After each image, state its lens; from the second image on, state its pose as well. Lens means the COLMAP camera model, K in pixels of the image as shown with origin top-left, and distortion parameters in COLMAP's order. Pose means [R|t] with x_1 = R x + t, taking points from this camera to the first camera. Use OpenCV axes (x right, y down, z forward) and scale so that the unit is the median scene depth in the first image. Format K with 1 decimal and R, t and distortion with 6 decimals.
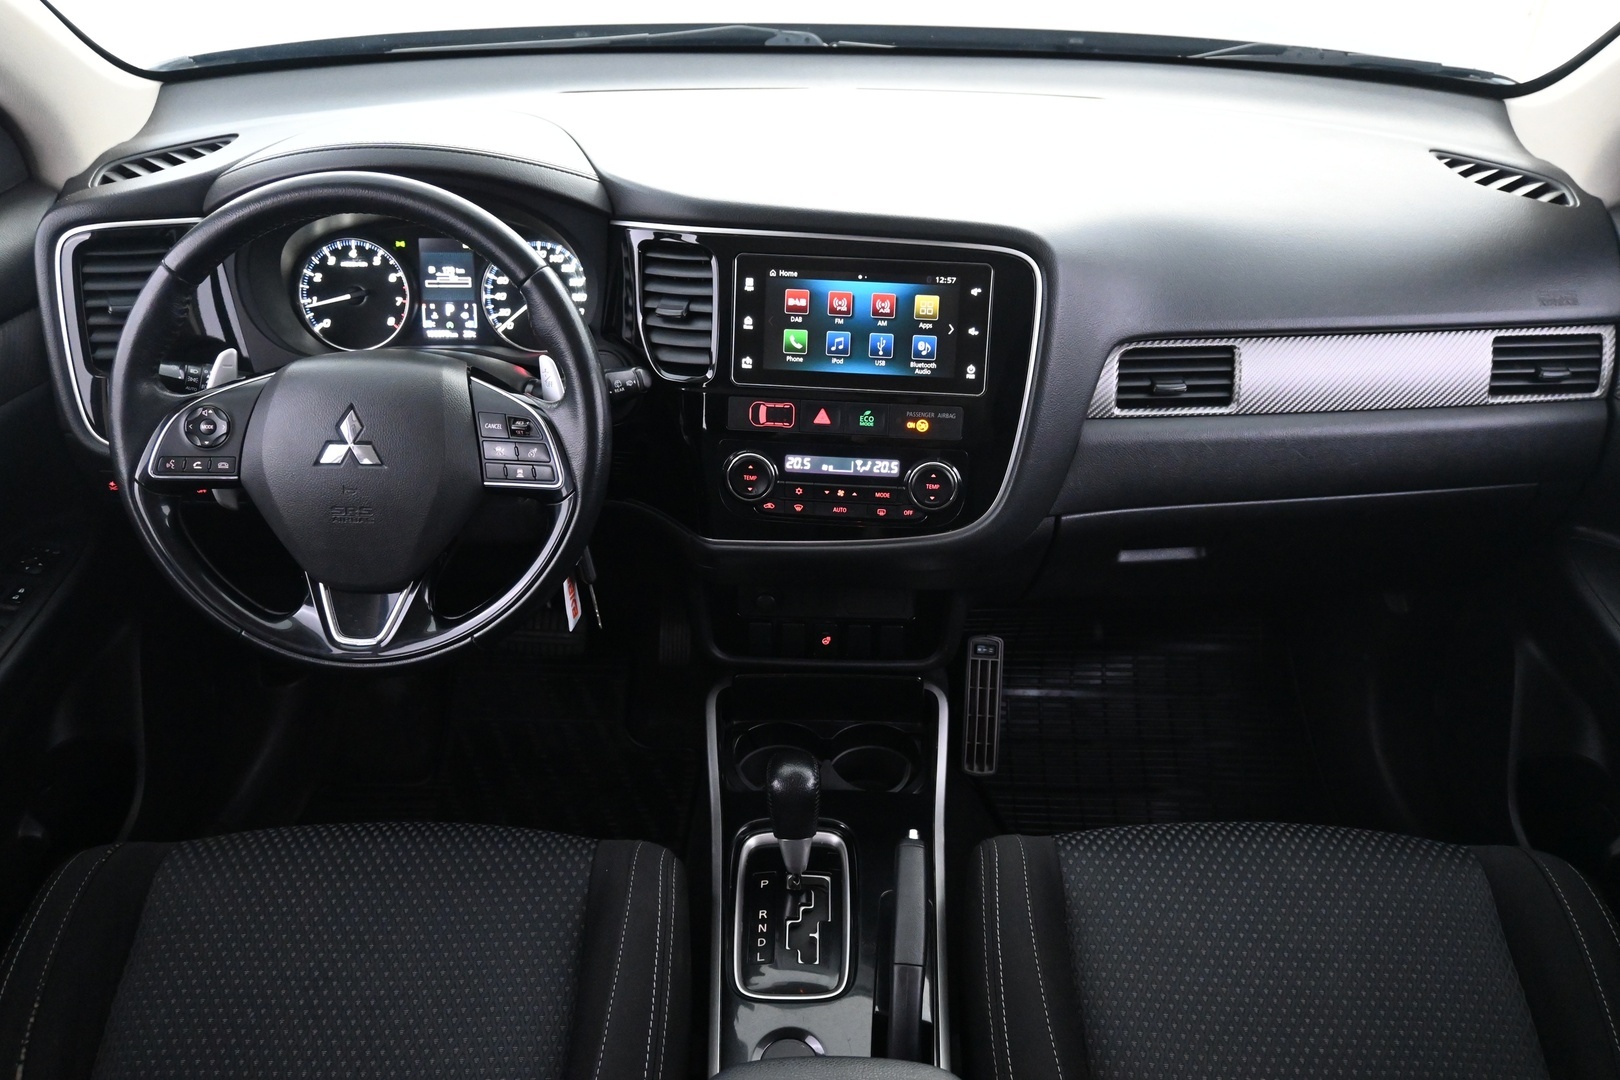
lens RADIAL K [[1276.3, 0, 814.0], [0, 1276.3, 538.7], [0, 0, 1]] dist [-0.024845, 0.008758]
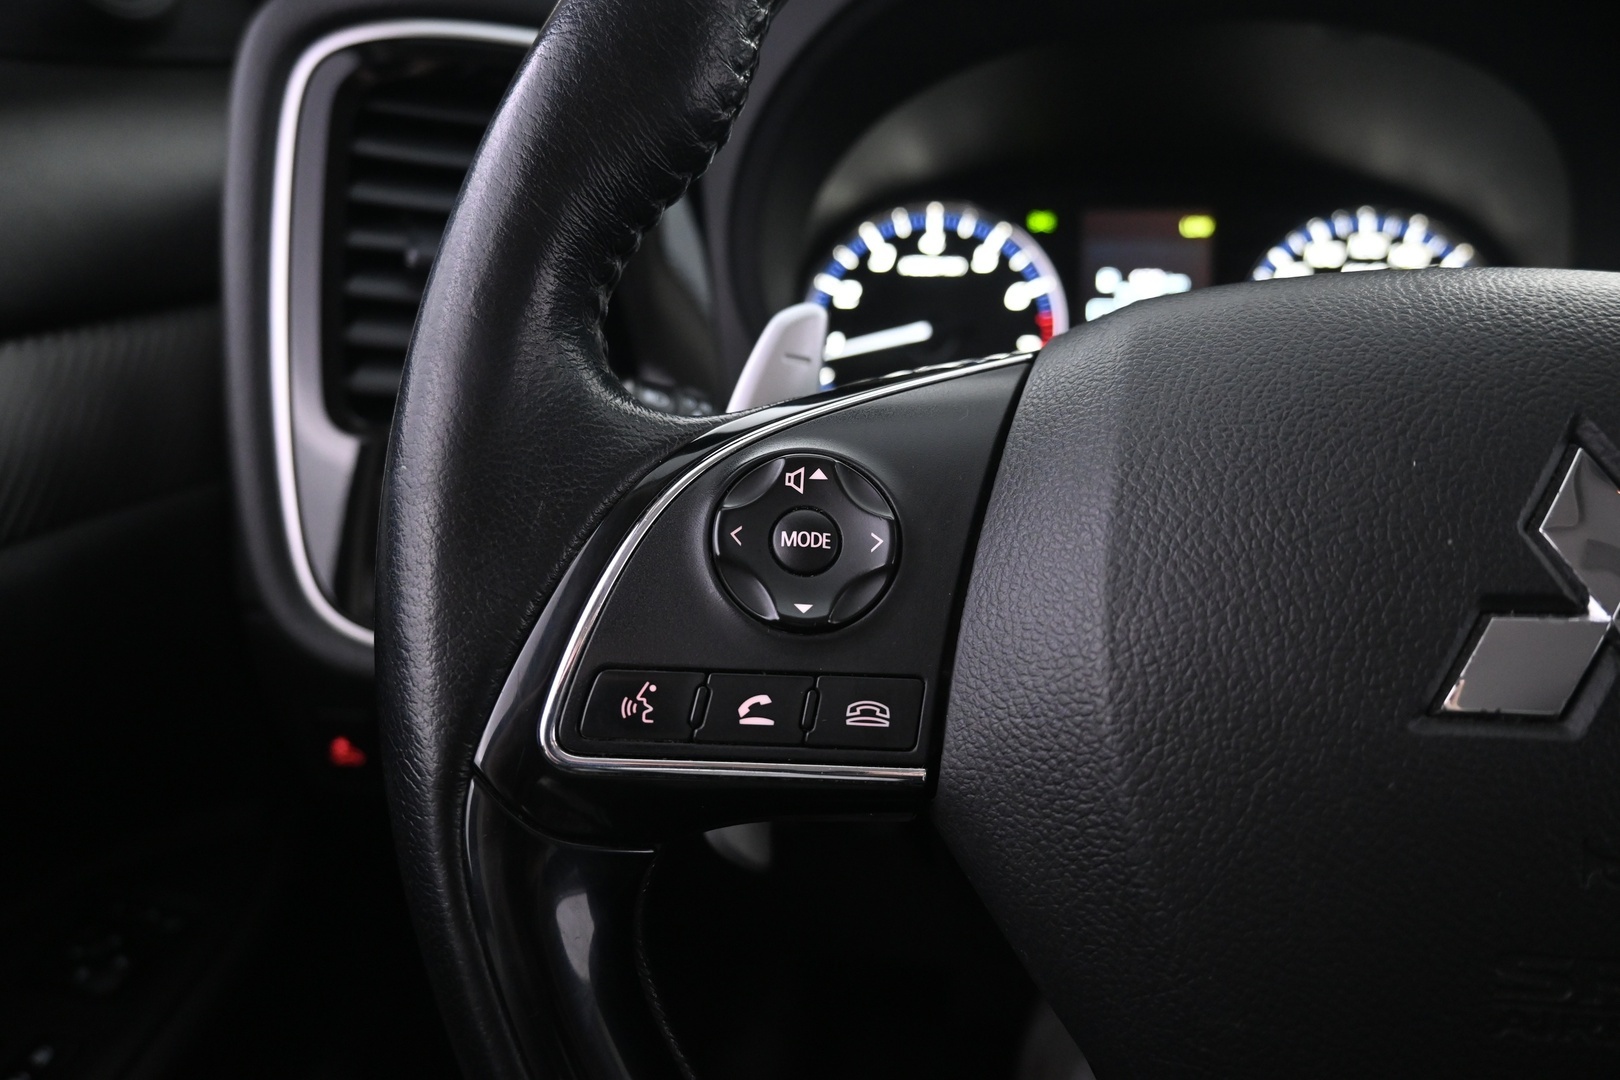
lens RADIAL K [[1121.3, 0, 808.6], [0, 1121.3, 543.6], [0, 0, 1]] dist [-0.013292, 0.013994]
pose [[0.994515, 0.020519, -0.102560, -0.406628], [-0.042942, 0.974217, -0.221487, -0.038620], [0.095371, 0.224676, 0.969755, 0.717965]]
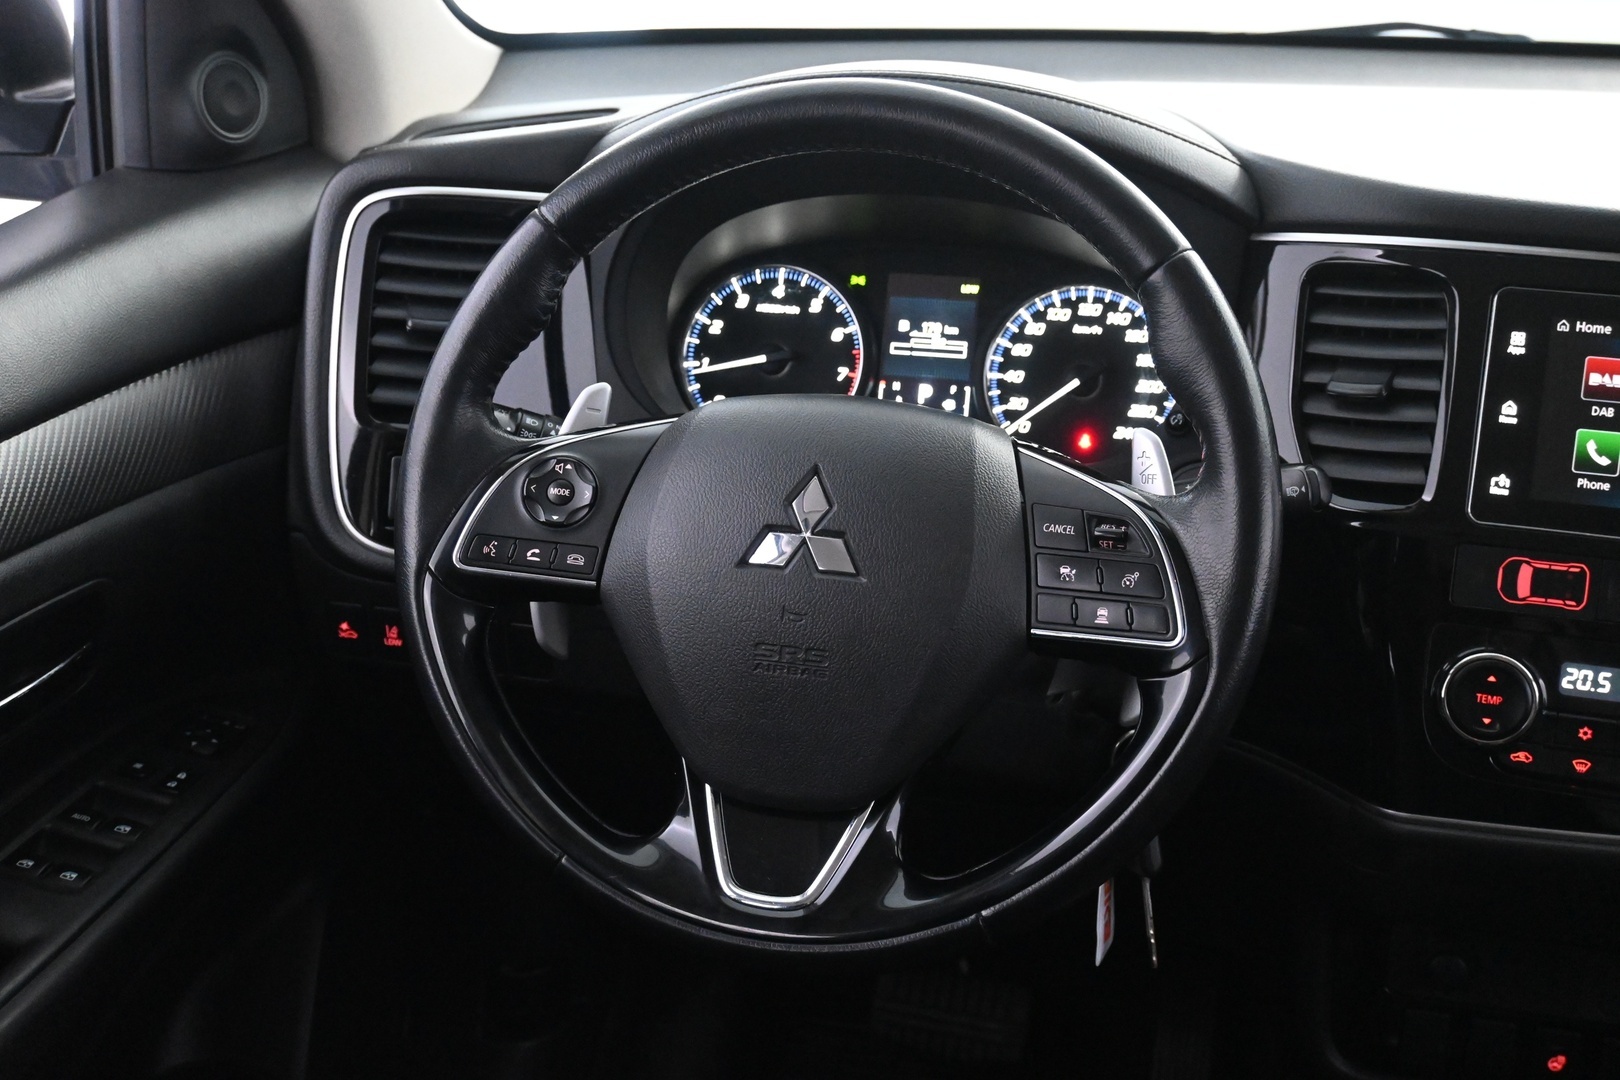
lens RADIAL K [[1980.7, 0, 808.8], [0, 1980.7, 546.9], [0, 0, 1]] dist [-0.006835, 0.000000]
pose [[0.973225, 0.077870, -0.216262, -0.152875], [-0.124178, 0.969869, -0.209605, 0.098218], [0.193424, 0.230848, 0.953570, 0.152244]]
